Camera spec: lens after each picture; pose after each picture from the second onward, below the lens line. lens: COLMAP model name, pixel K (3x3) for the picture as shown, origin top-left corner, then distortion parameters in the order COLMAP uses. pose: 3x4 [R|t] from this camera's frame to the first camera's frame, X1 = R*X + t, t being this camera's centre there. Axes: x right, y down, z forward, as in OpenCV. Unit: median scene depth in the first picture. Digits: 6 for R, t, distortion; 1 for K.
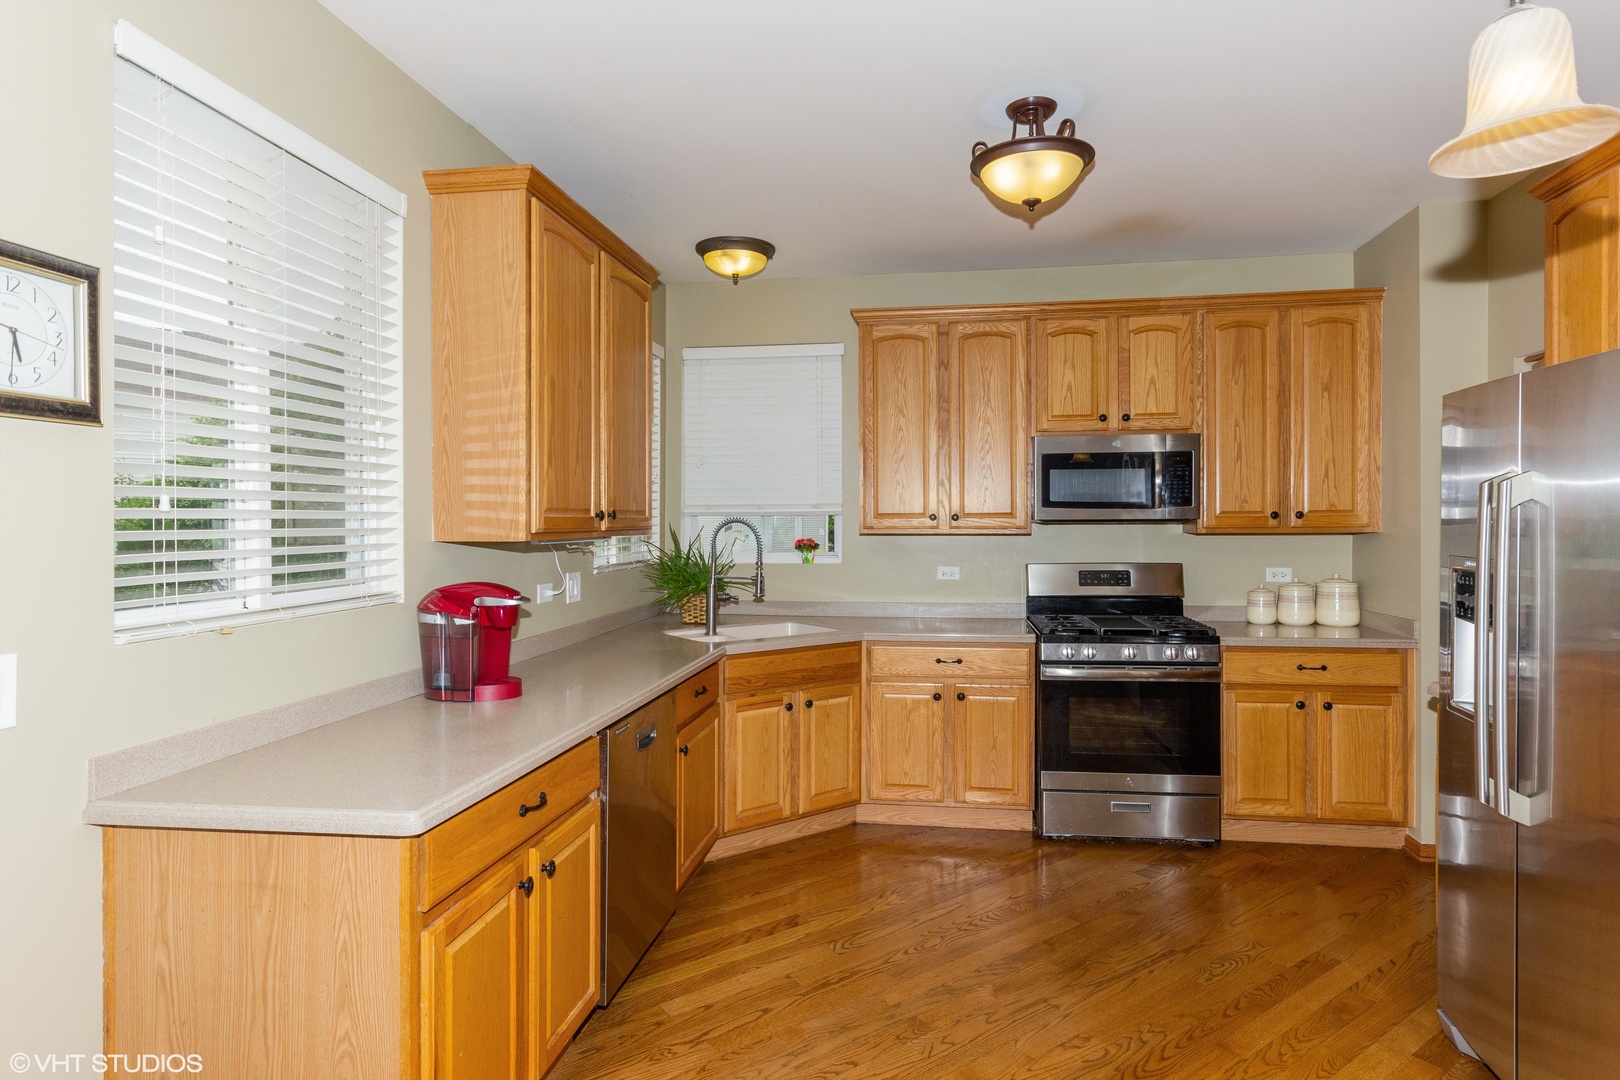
lens RADIAL K [[867.3, 0, 810.0], [0, 867.3, 540.0], [0, 0, 1]] dist [-0.002940, -0.000228]
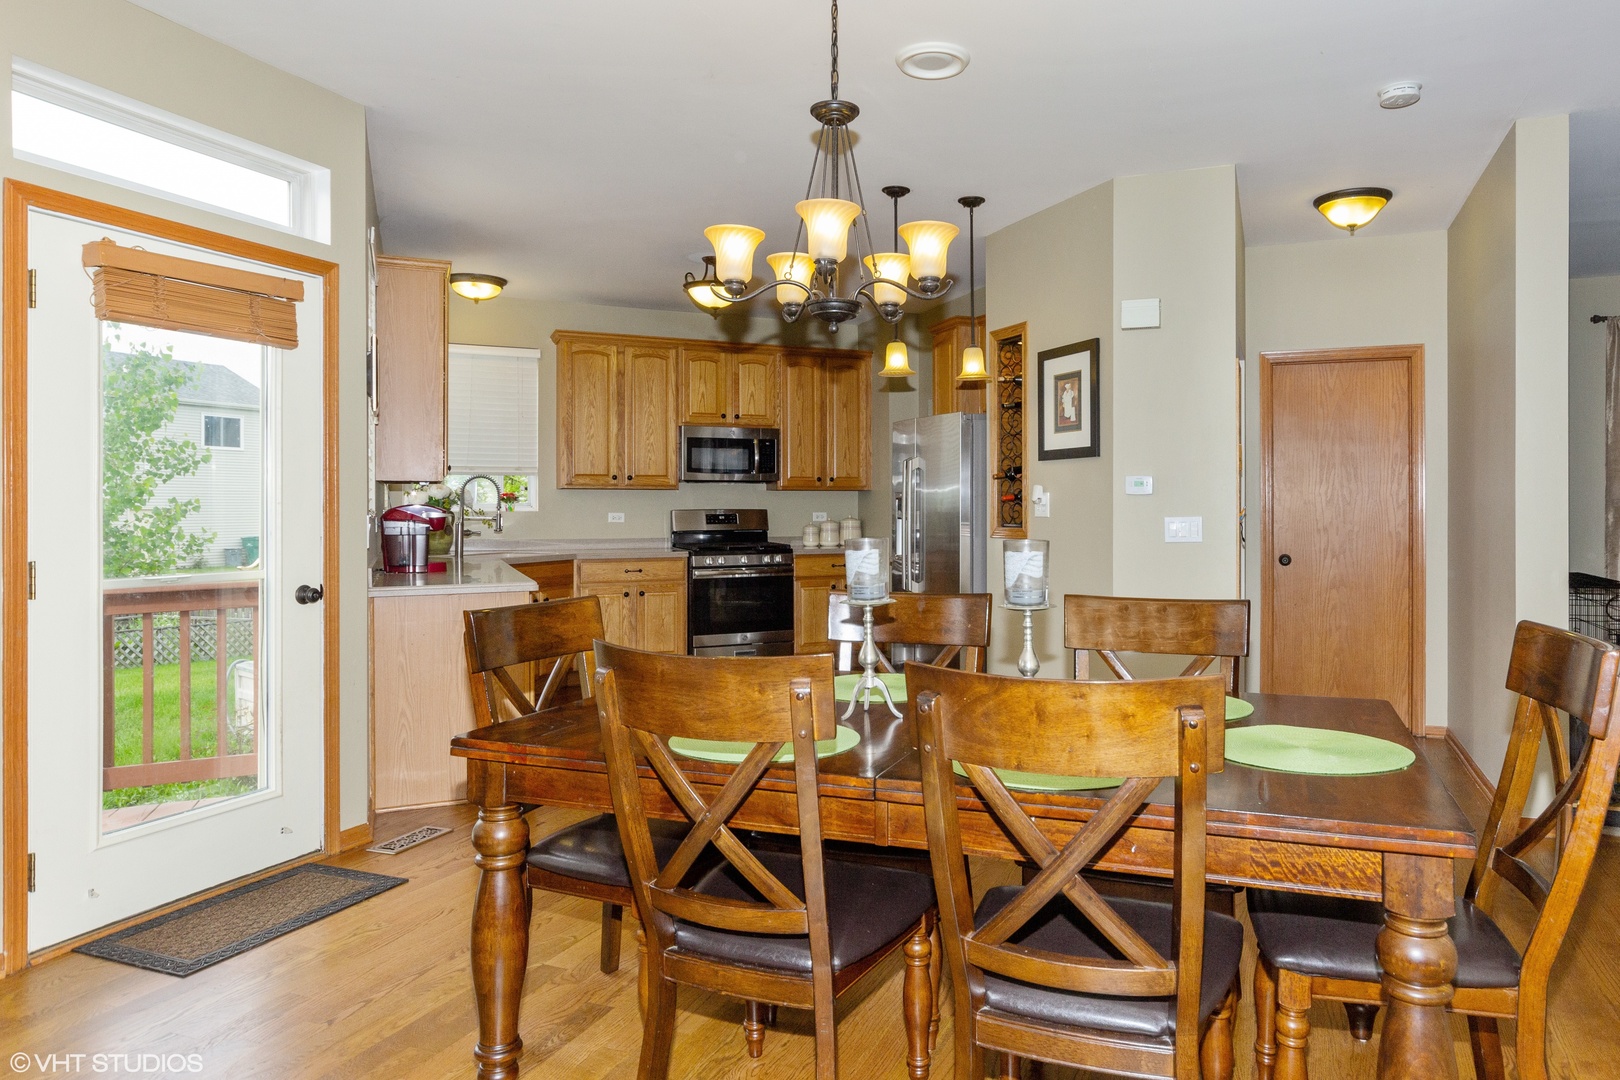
lens RADIAL K [[905.8, 0, 811.3], [0, 905.8, 510.2], [0, 0, 1]] dist [0.000558, 0.000084]
pose [[0.873106, 0.000766, 0.487530, -0.329543], [0.002466, 0.999979, -0.005986, 0.041289], [-0.487524, 0.006429, 0.873086, -0.521554]]
